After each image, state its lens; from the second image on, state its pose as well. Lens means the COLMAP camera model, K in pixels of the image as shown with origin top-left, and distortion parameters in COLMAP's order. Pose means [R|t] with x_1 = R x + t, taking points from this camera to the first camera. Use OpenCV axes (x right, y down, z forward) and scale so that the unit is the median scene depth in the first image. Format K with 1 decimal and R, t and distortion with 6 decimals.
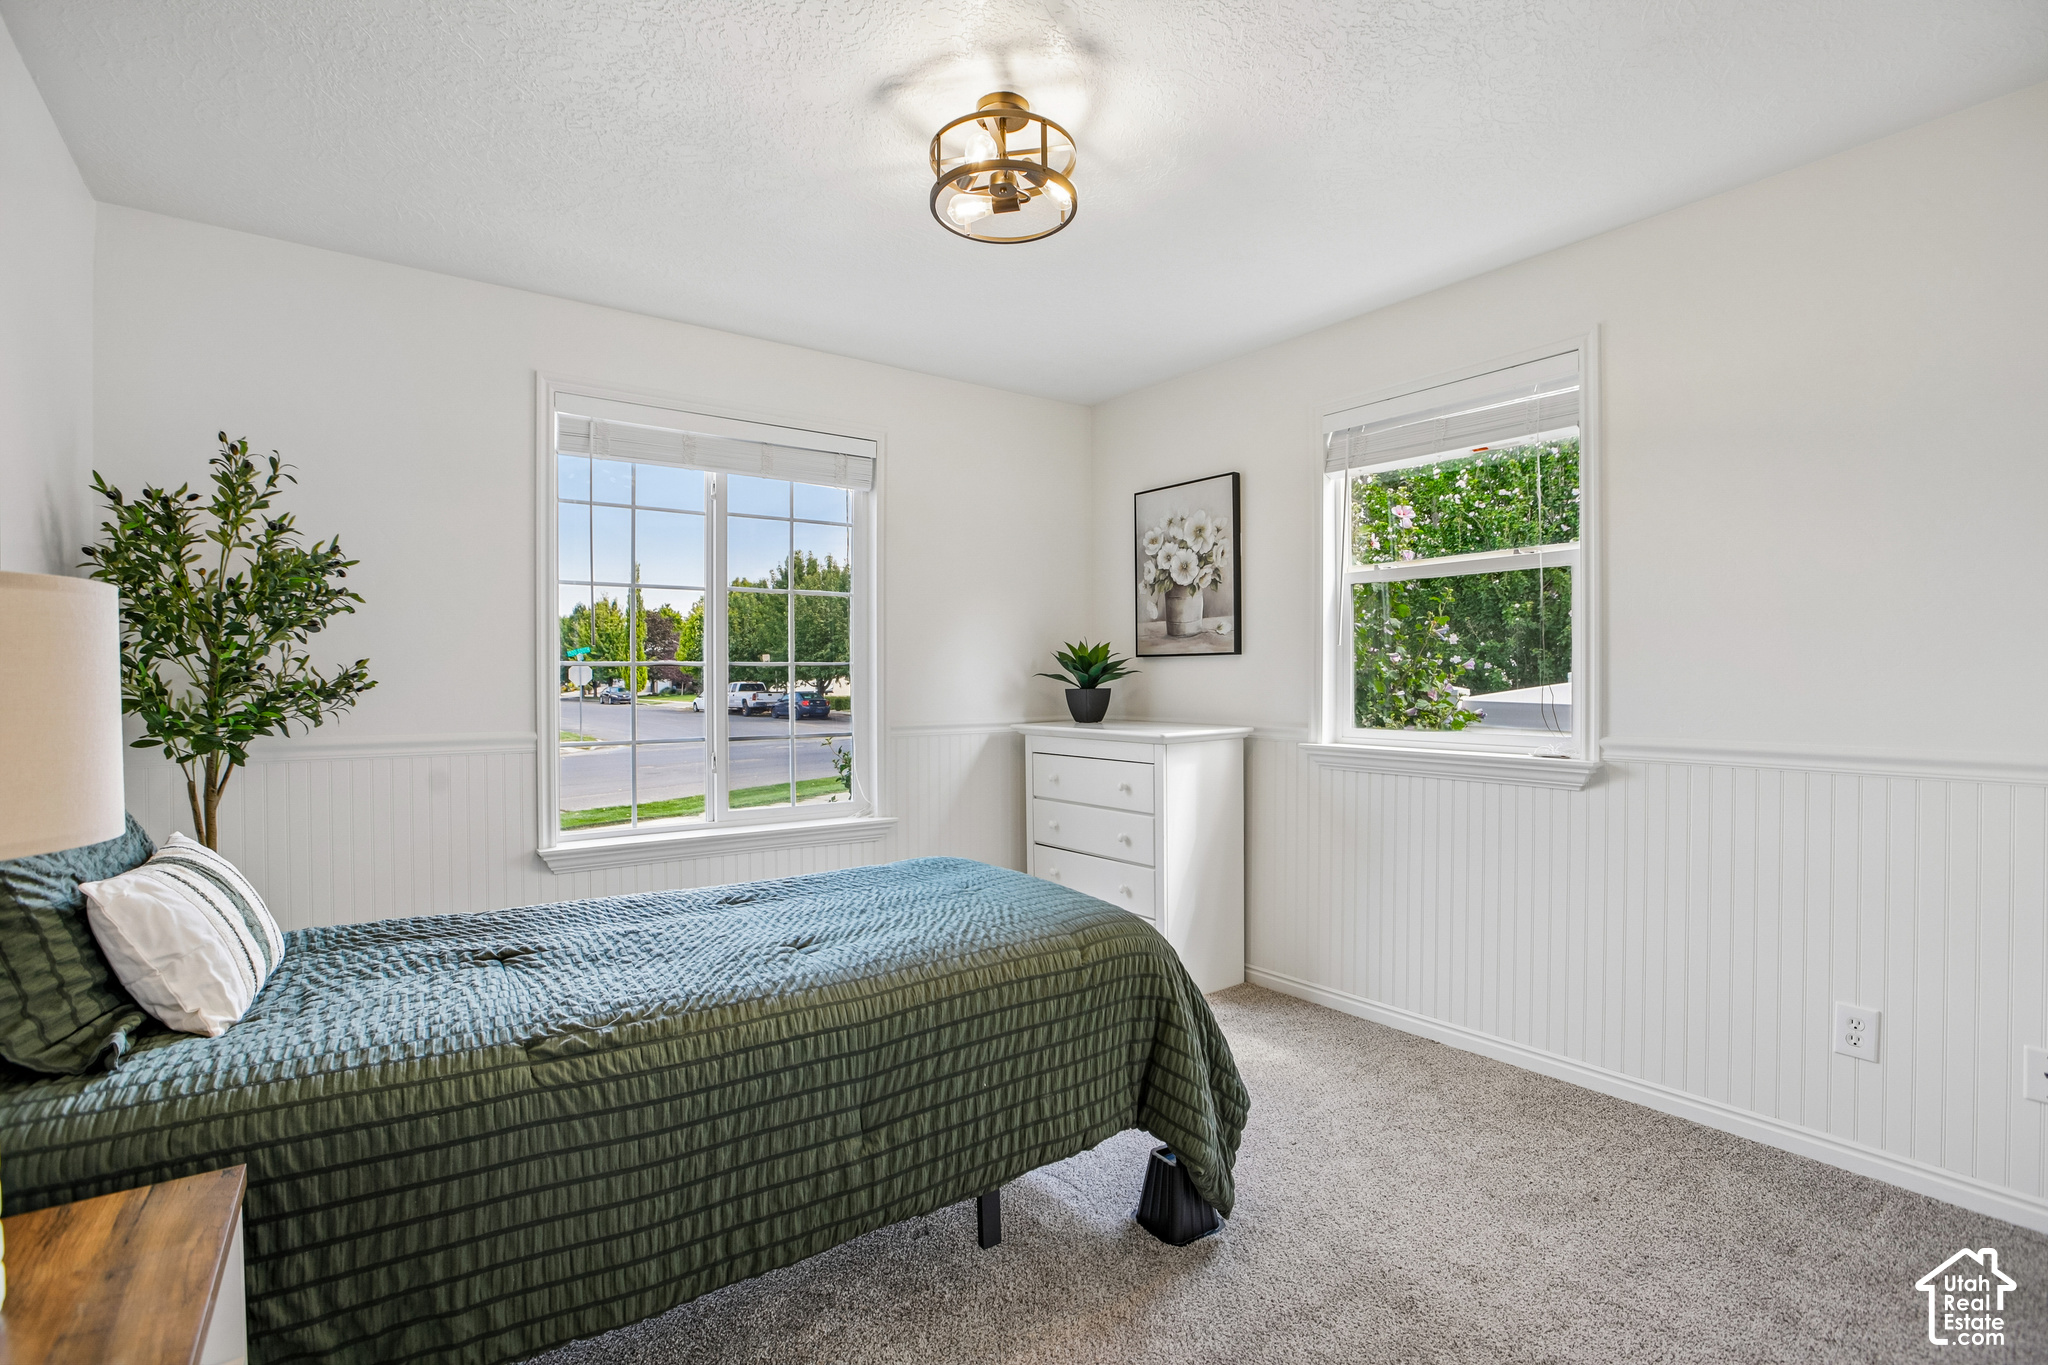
lens RADIAL K [[961.3, 0, 1013.3], [0, 961.3, 685.9], [0, 0, 1]] dist [-0.051514, 0.021276]
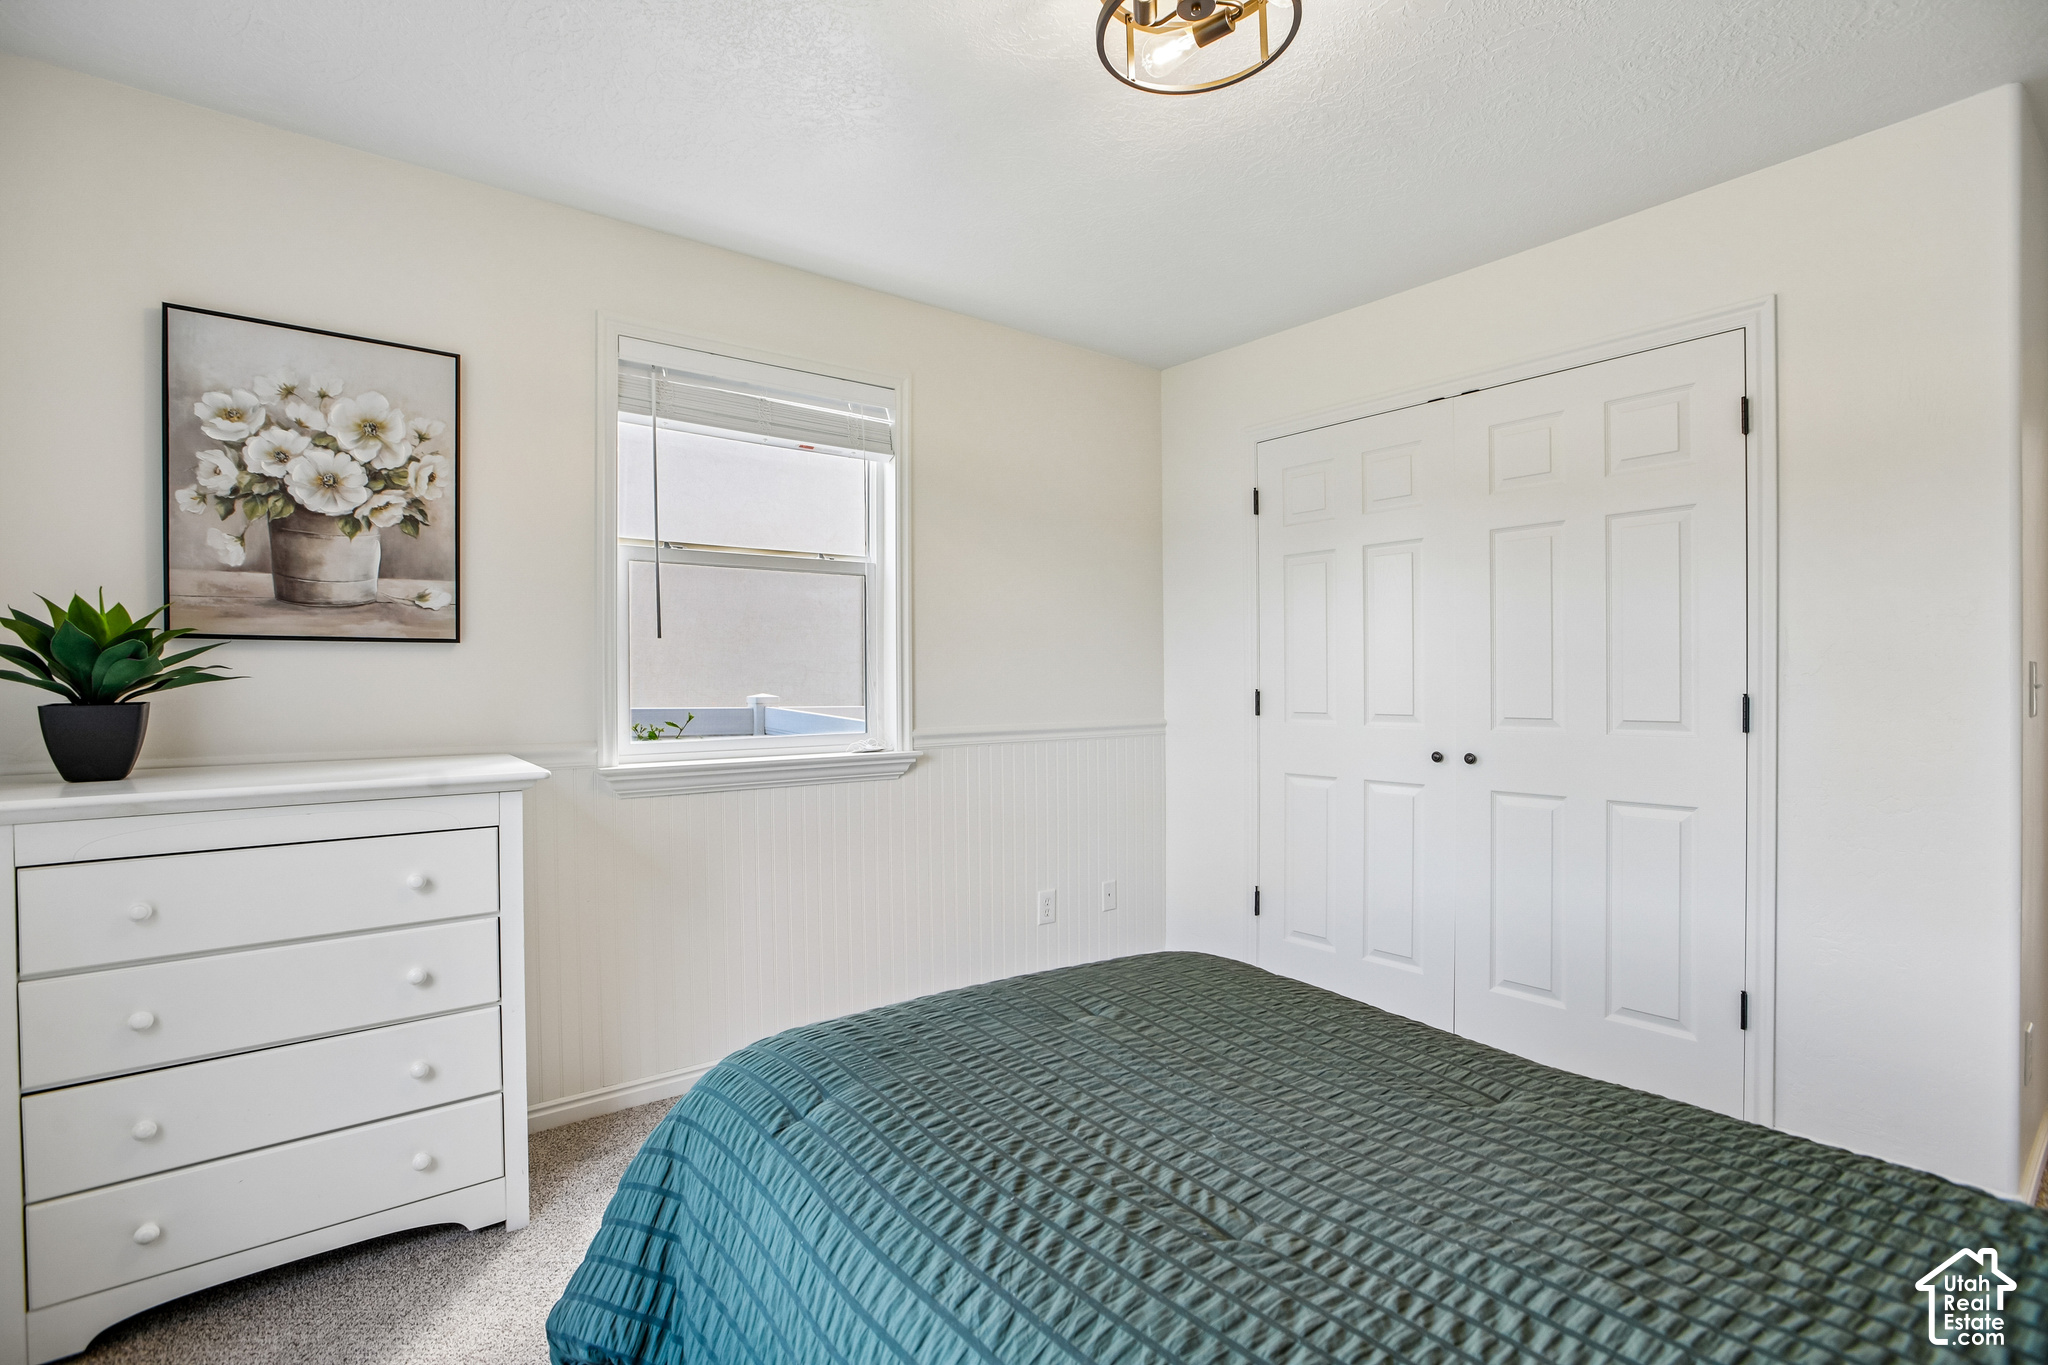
lens RADIAL K [[961.3, 0, 1013.3], [0, 961.3, 685.9], [0, 0, 1]] dist [-0.051514, 0.021276]
pose [[-0.033436, -0.004106, 0.999432, -0.384064], [0.012743, 0.999909, 0.004534, -0.002325], [-0.999360, 0.012887, -0.033381, 0.620272]]
